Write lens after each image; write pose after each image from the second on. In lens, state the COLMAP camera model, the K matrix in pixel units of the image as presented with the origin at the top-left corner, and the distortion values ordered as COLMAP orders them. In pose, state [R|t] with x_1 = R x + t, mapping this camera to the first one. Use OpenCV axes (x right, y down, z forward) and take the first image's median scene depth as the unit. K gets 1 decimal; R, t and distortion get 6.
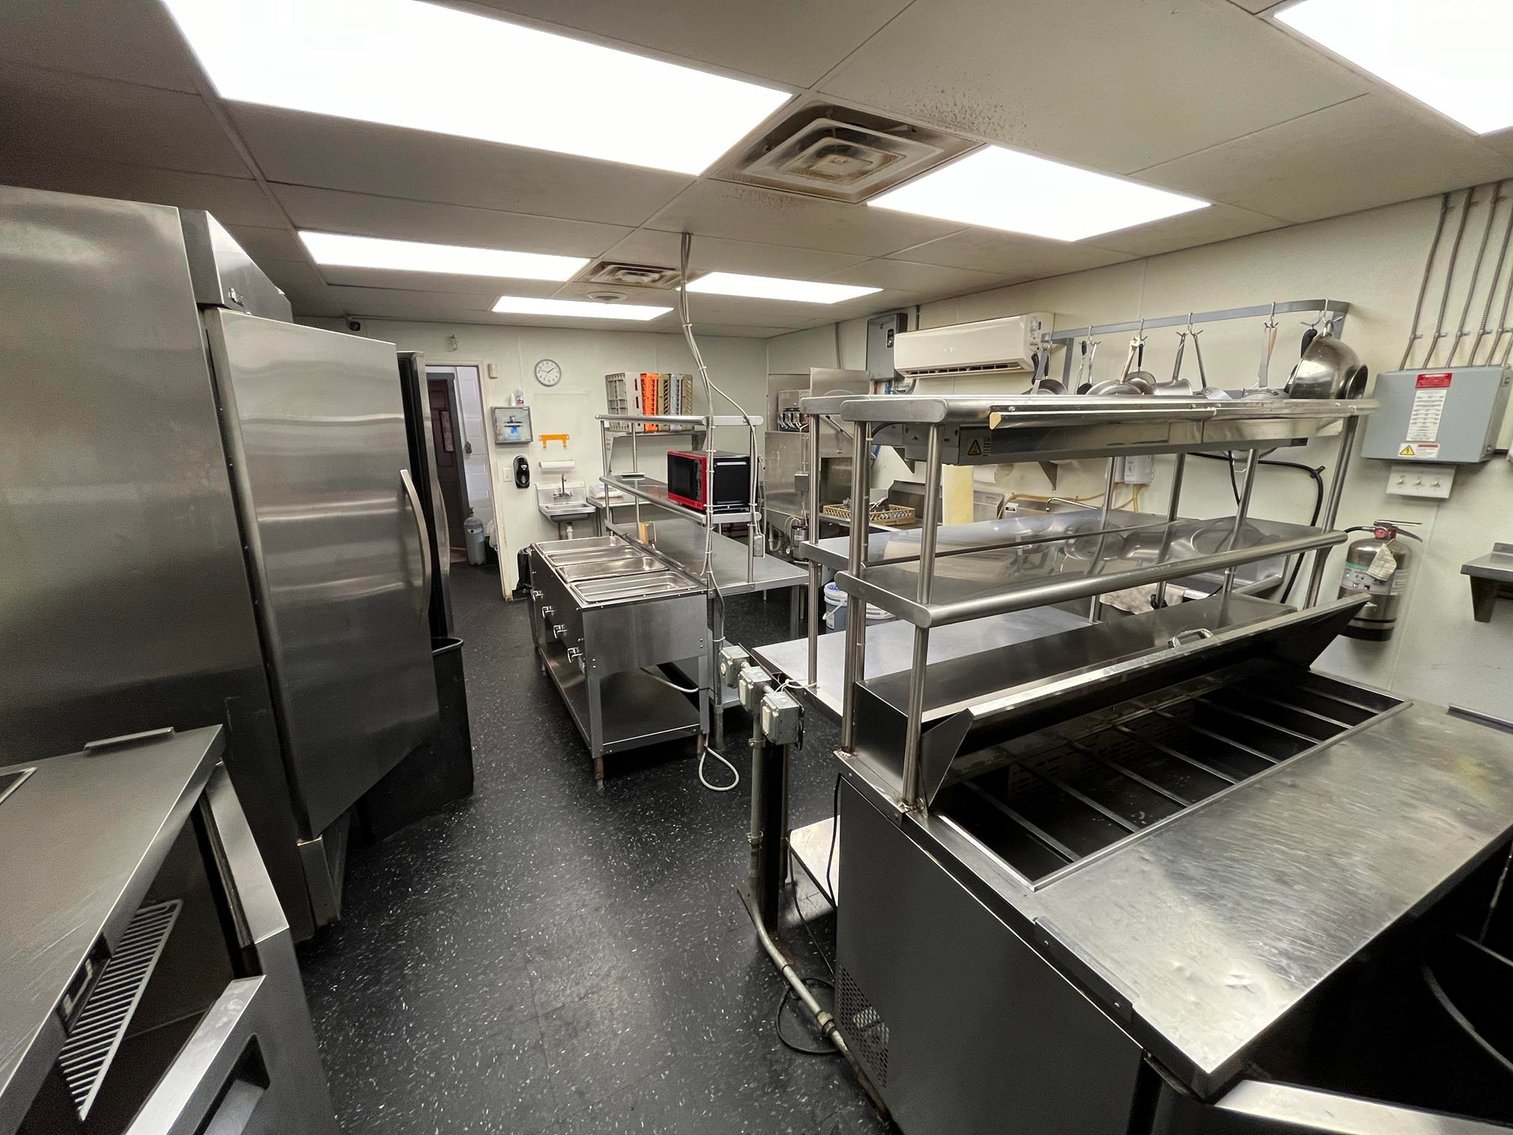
lens RADIAL K [[619.1, 0, 749.7], [0, 619.1, 563.2], [0, 0, 1]] dist [0.000076, -0.000613]
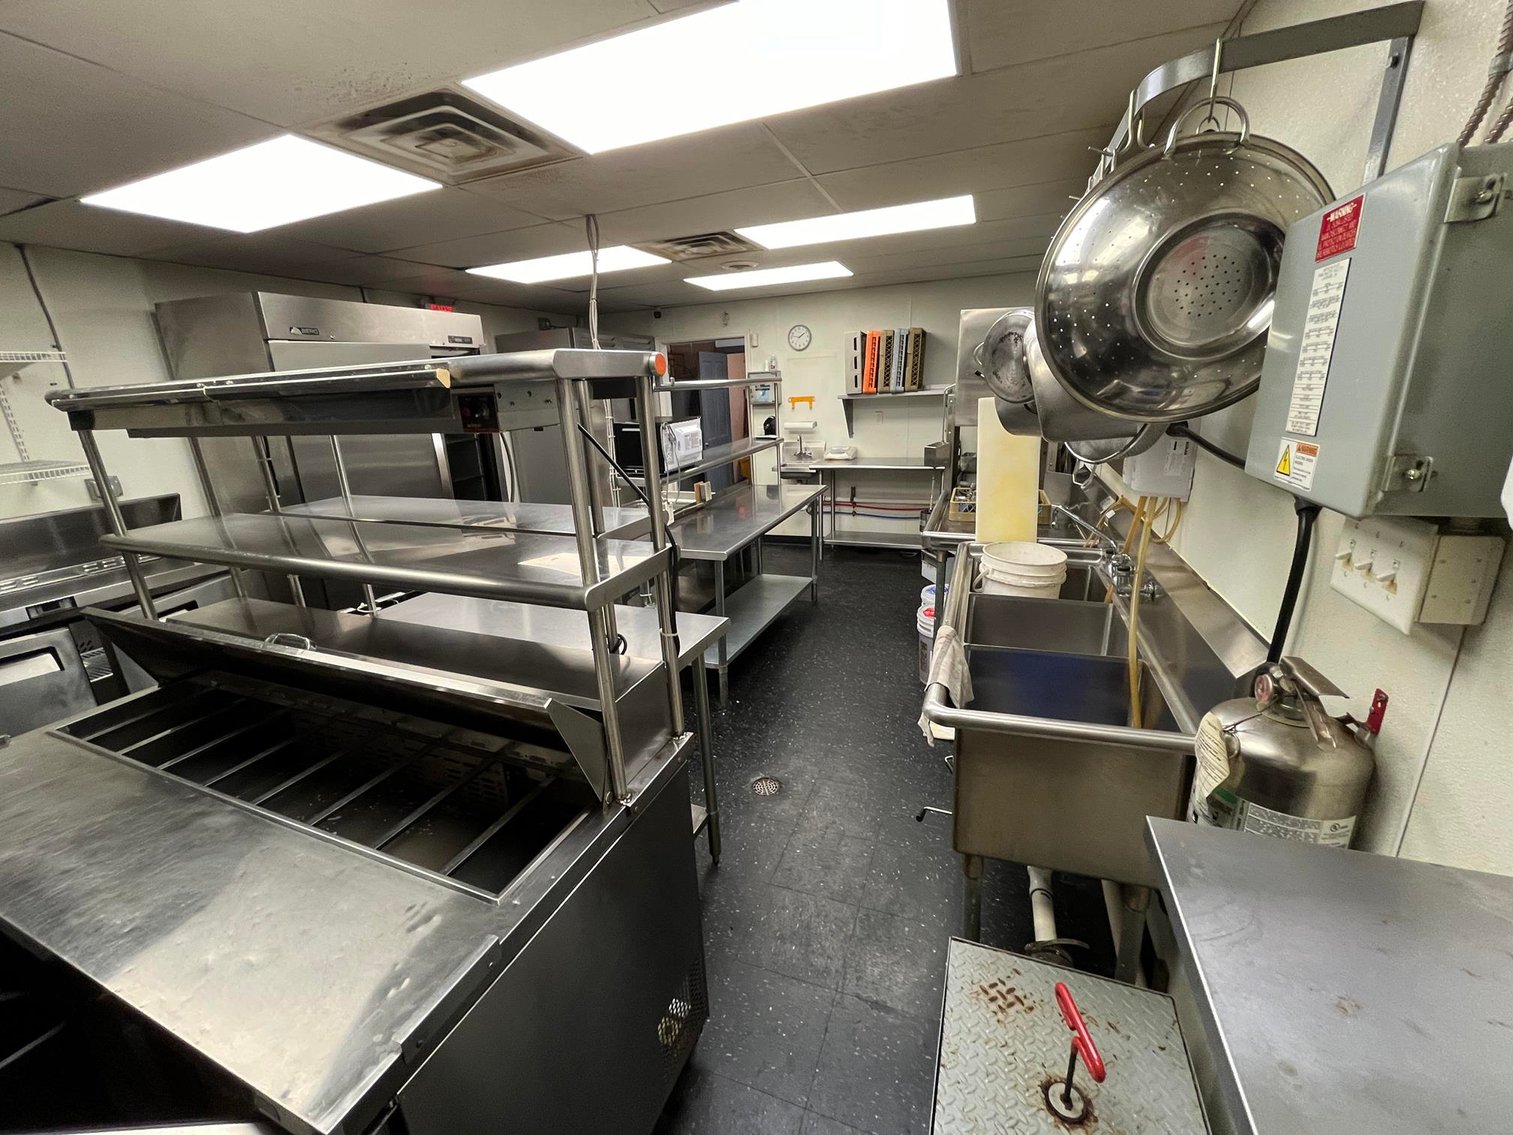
lens RADIAL K [[619.1, 0, 757.5], [0, 619.1, 567.2], [0, 0, 1]] dist [0.000076, -0.000613]
pose [[0.643991, 0.201485, -0.738024, 0.493375], [-0.149049, 0.979254, 0.137283, -0.056944], [0.750373, 0.021592, 0.660662, 0.250993]]
